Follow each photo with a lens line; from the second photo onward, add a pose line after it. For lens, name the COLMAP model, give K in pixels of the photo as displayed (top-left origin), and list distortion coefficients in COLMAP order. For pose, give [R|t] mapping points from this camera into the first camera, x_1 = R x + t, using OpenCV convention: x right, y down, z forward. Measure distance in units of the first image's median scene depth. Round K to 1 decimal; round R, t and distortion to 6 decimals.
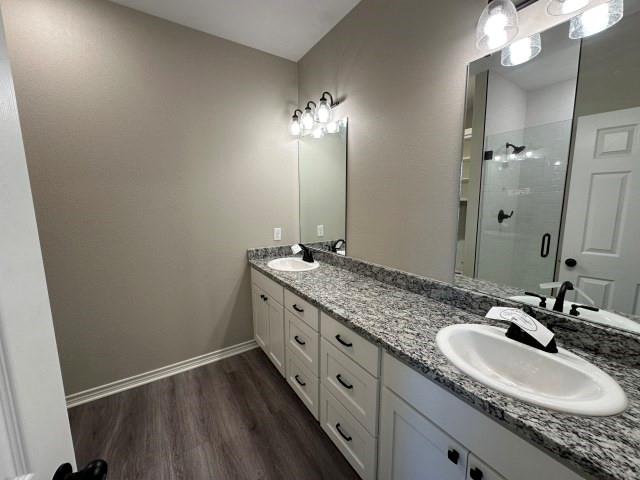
lens RADIAL K [[255.0, 0, 320.0], [0, 255.0, 240.0], [0, 0, 1]] dist [-0.003544, 0.000208]
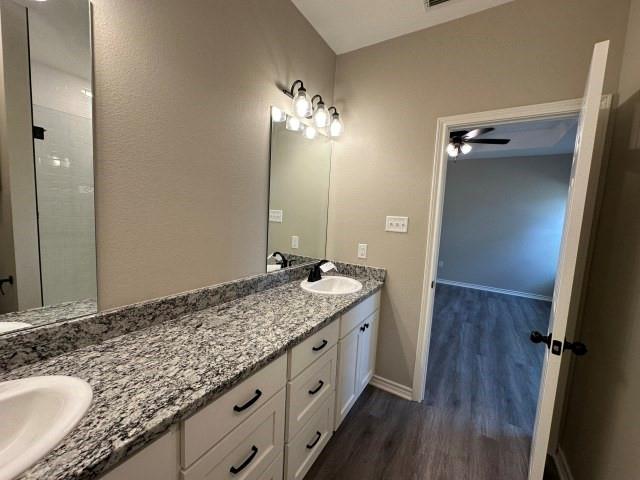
lens RADIAL K [[255.0, 0, 320.0], [0, 255.0, 240.0], [0, 0, 1]] dist [-0.003544, 0.000208]
pose [[-0.421721, -0.103834, 0.900761, -0.647521], [0.082937, 0.984840, 0.152356, -0.141911], [-0.902924, 0.138959, -0.406716, 1.131869]]
